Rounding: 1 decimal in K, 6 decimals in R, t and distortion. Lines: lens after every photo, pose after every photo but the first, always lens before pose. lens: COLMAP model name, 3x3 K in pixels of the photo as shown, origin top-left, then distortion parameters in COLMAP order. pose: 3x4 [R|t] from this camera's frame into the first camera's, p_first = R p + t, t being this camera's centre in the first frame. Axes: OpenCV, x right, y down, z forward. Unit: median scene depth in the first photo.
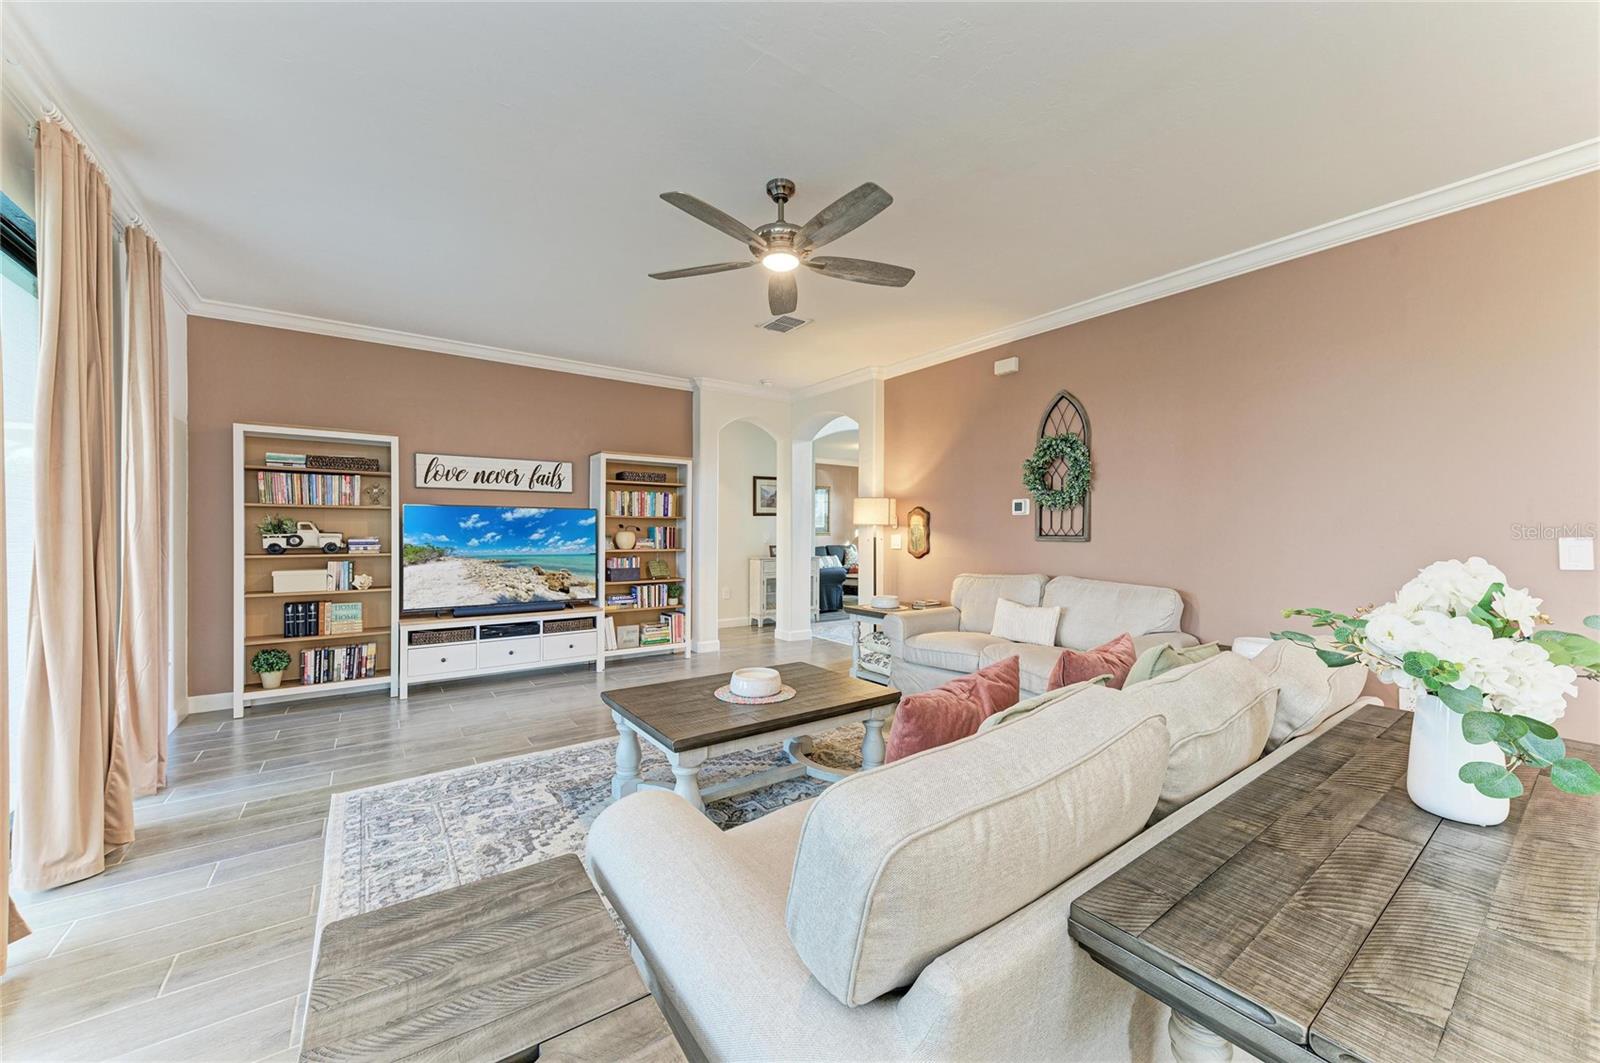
lens RADIAL K [[613.9, 0, 814.6], [0, 613.9, 520.9], [0, 0, 1]] dist [0.028357, -0.007947]
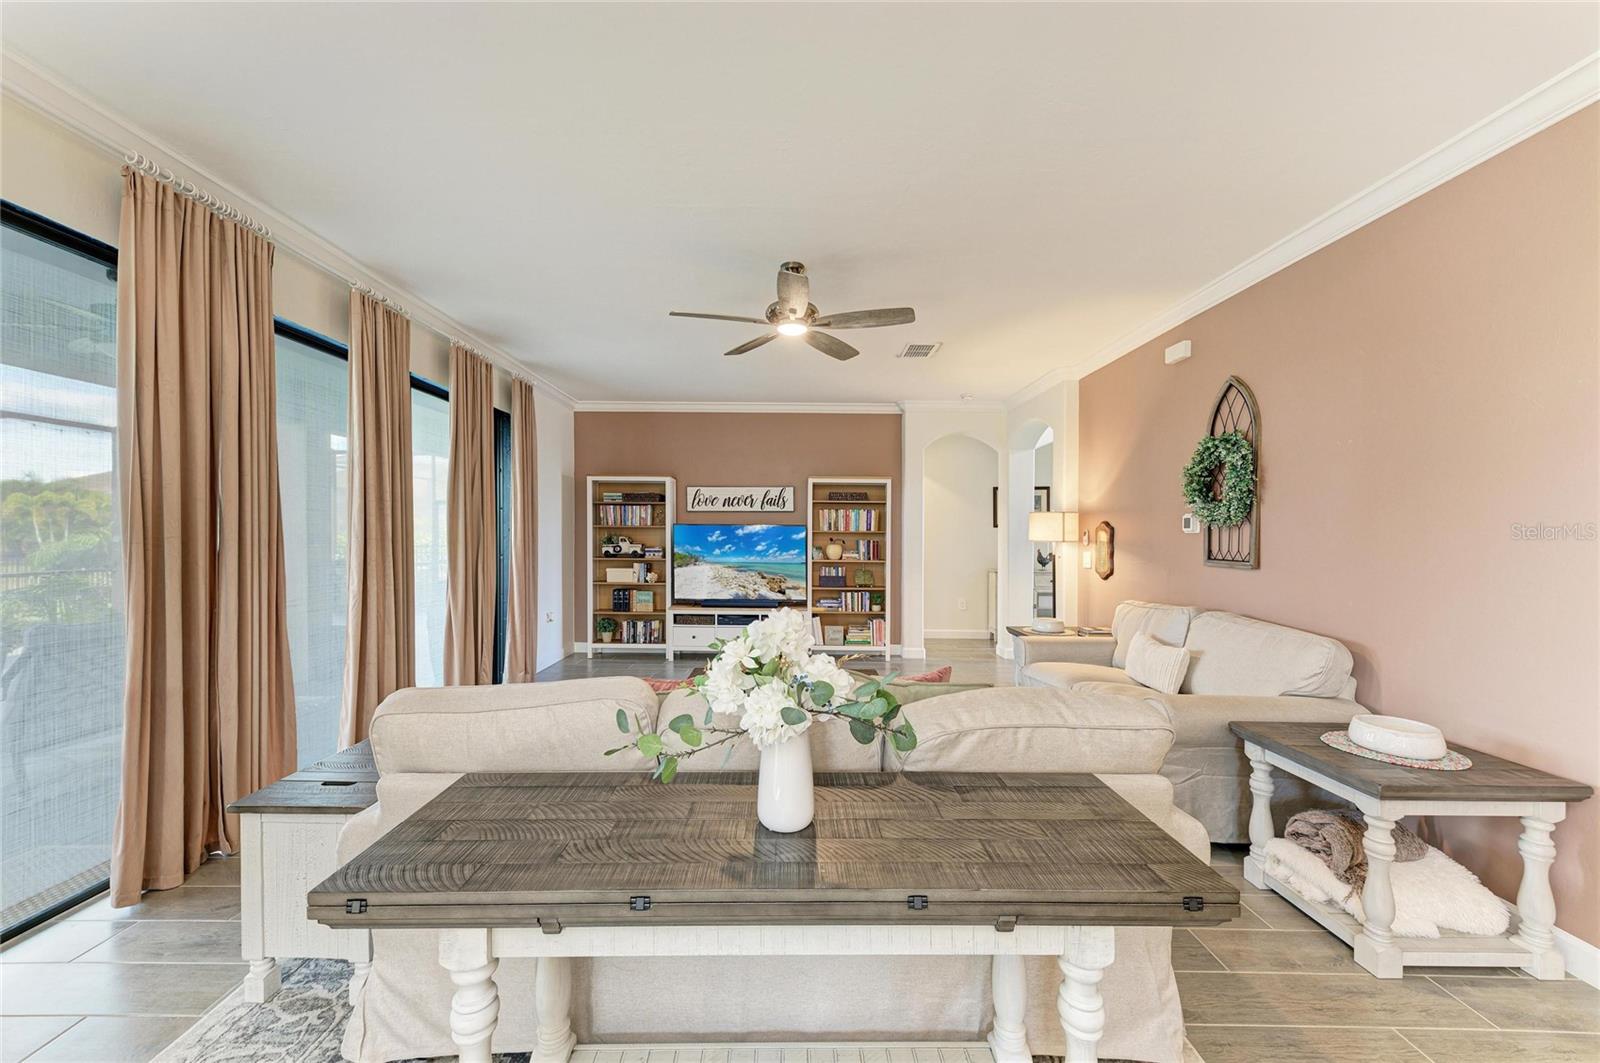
lens RADIAL K [[613.9, 0, 793.0], [0, 613.9, 537.2], [0, 0, 1]] dist [0.028357, -0.007947]
pose [[0.810083, 0.006311, -0.586281, 0.352995], [0.004413, 0.999848, 0.016860, -0.018263], [0.586298, -0.016246, 0.809932, 0.020840]]
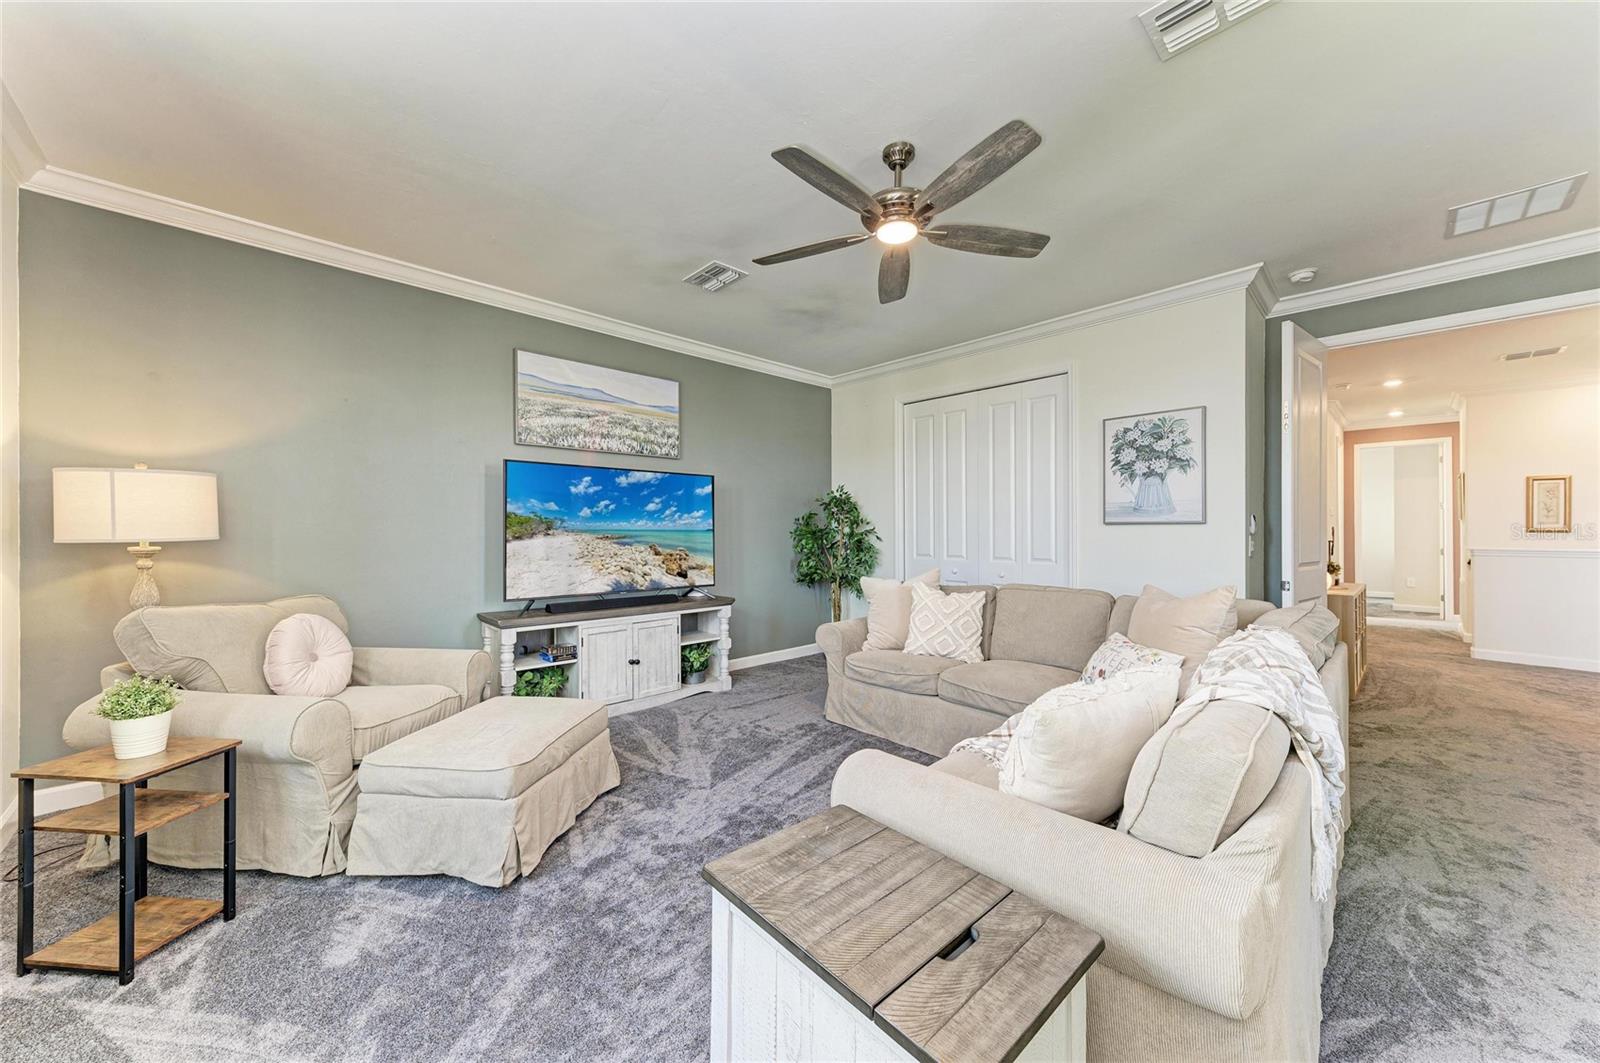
lens RADIAL K [[577.9, 0, 798.6], [0, 577.9, 507.9], [0, 0, 1]] dist [0.011791, -0.000205]
pose [[0.990682, -0.000521, 0.136191, -0.376375], [0.004026, 0.999668, -0.025460, 0.047829], [-0.136133, 0.025771, 0.990355, 0.233660]]
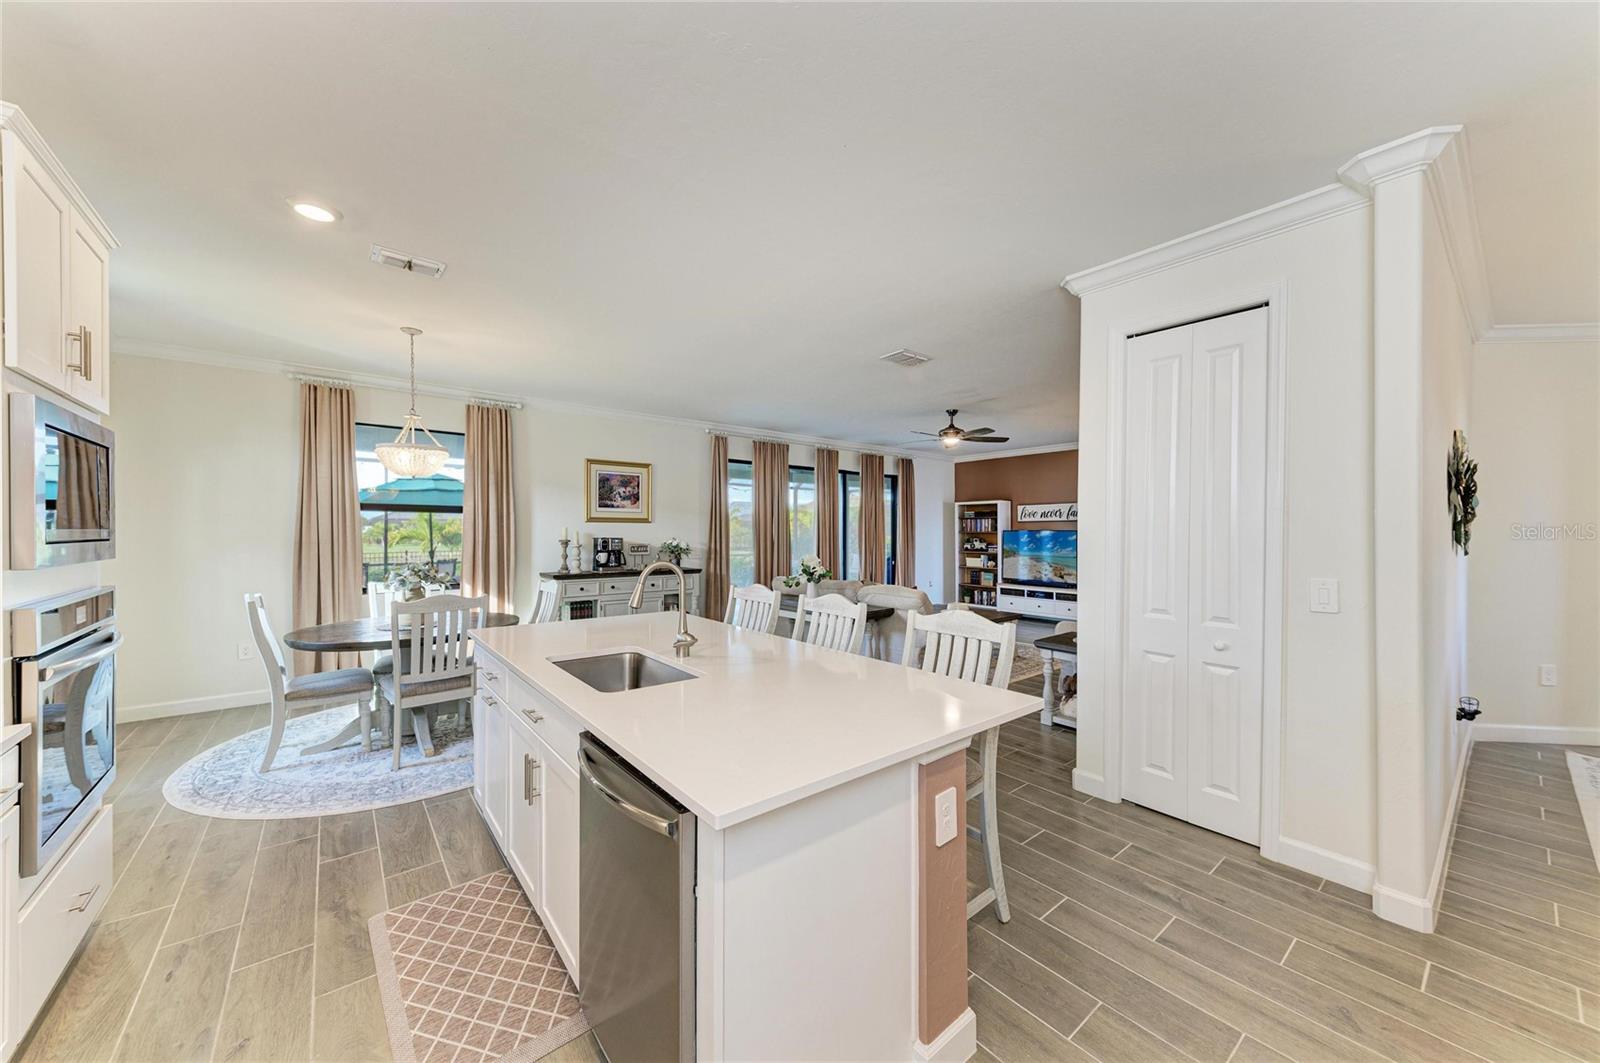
lens RADIAL K [[577.9, 0, 797.9], [0, 577.9, 535.3], [0, 0, 1]] dist [0.011791, -0.000205]
pose [[0.066004, 0.002863, -0.997815, 1.235453], [0.013301, 0.999905, 0.003749, -0.025013], [0.997731, -0.013519, 0.065959, 0.128584]]
